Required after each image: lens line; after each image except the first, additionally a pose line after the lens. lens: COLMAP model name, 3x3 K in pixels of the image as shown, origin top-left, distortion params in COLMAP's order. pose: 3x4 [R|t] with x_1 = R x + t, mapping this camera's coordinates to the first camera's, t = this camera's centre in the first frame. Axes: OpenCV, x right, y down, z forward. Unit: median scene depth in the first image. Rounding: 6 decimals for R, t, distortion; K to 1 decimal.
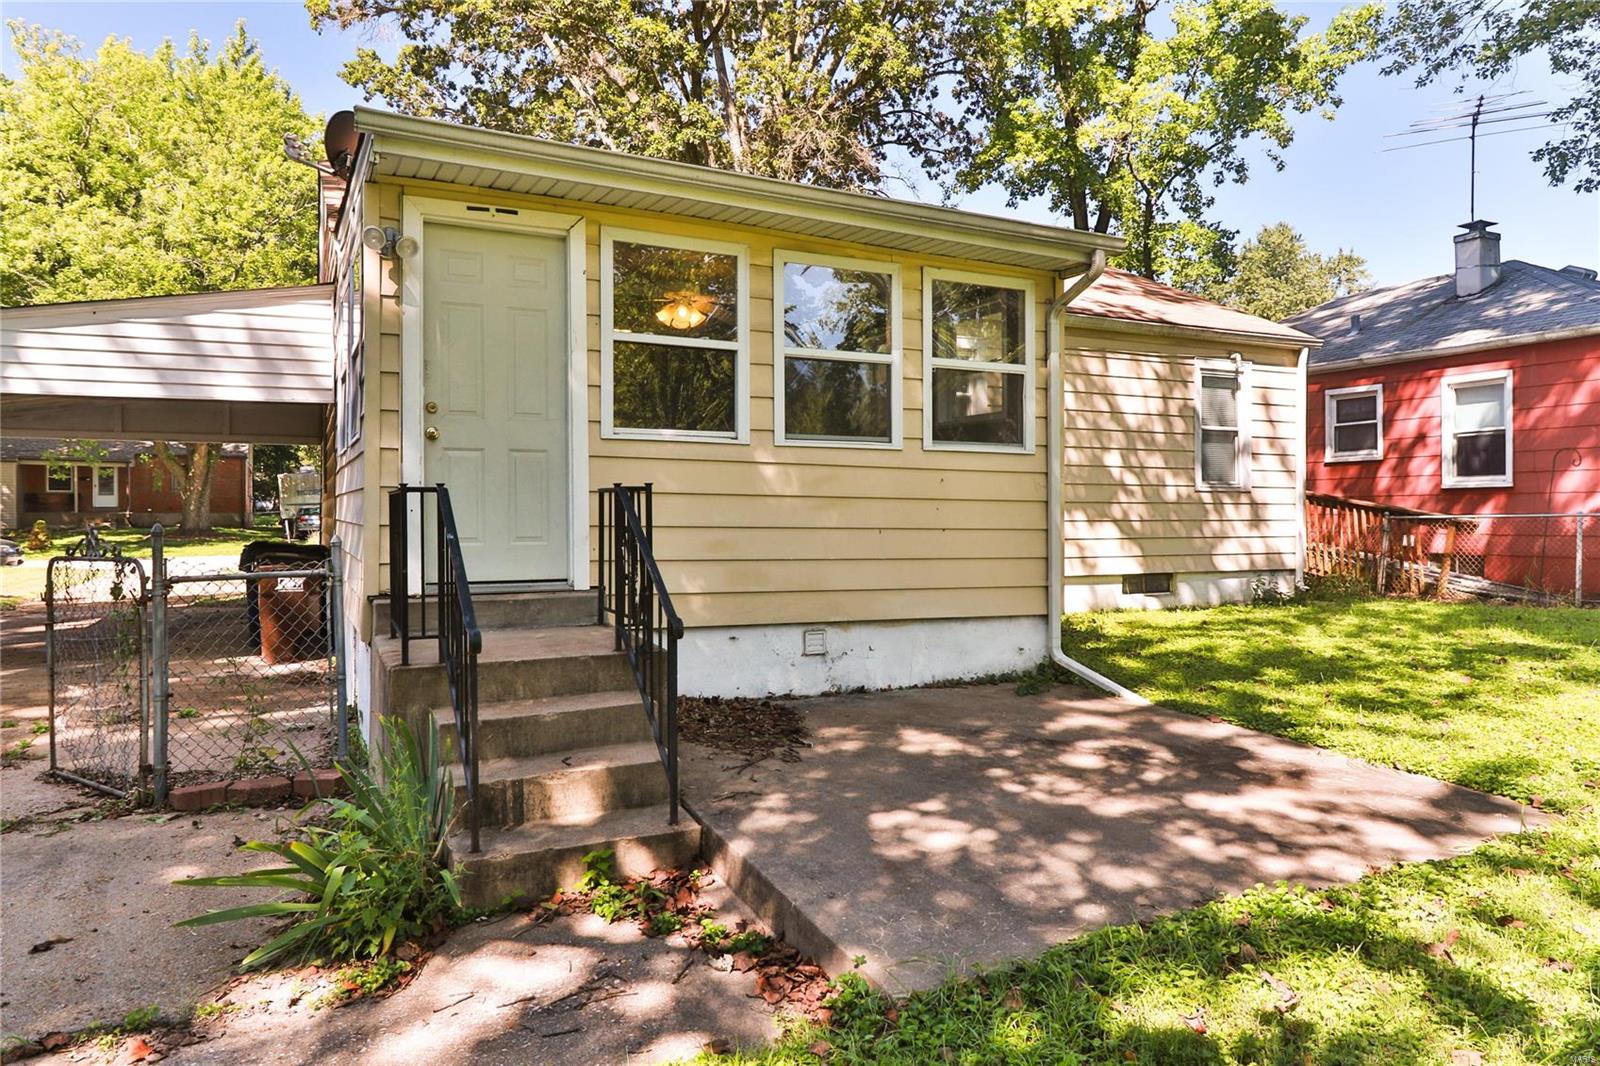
lens RADIAL K [[1031.5, 0, 800.0], [0, 1031.5, 533.0], [0, 0, 1]] dist [0.007601, 0.001555]
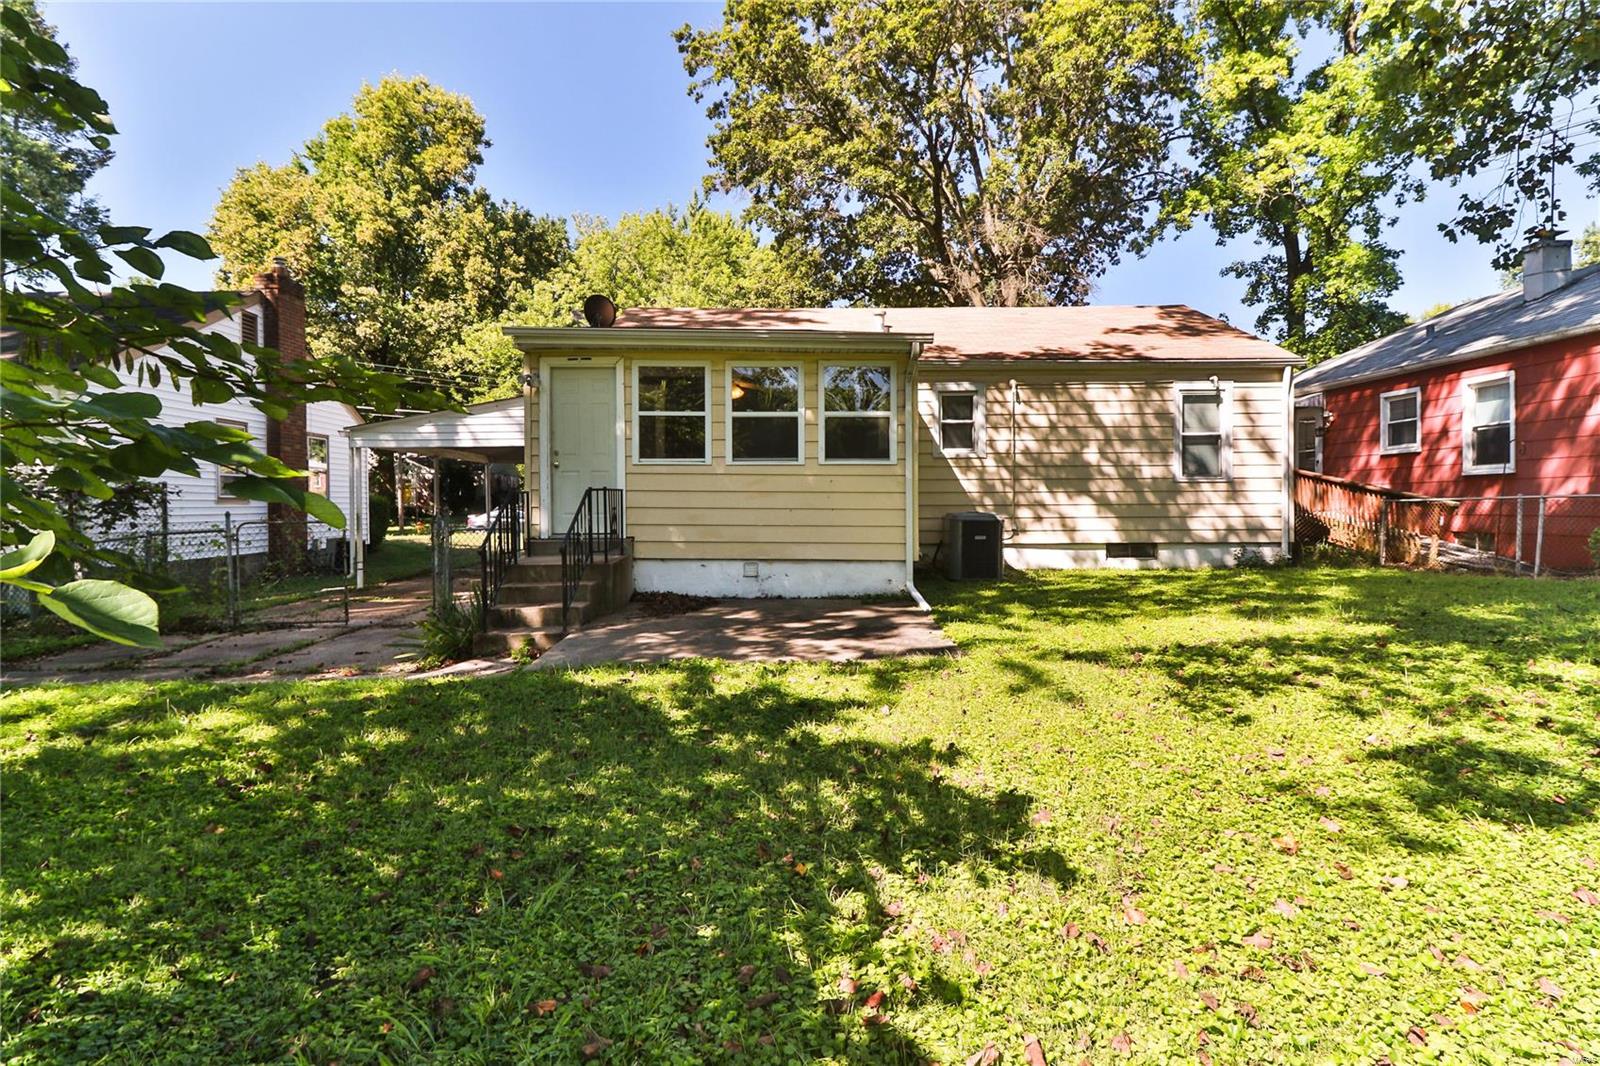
lens RADIAL K [[809.6, 0, 802.7], [0, 809.6, 518.9], [0, 0, 1]] dist [0.022803, -0.013207]
pose [[0.909282, 0.003102, -0.416170, 0.342167], [-0.002607, 0.999995, 0.001758, 0.005950], [0.416173, -0.000514, 0.909285, -0.139179]]
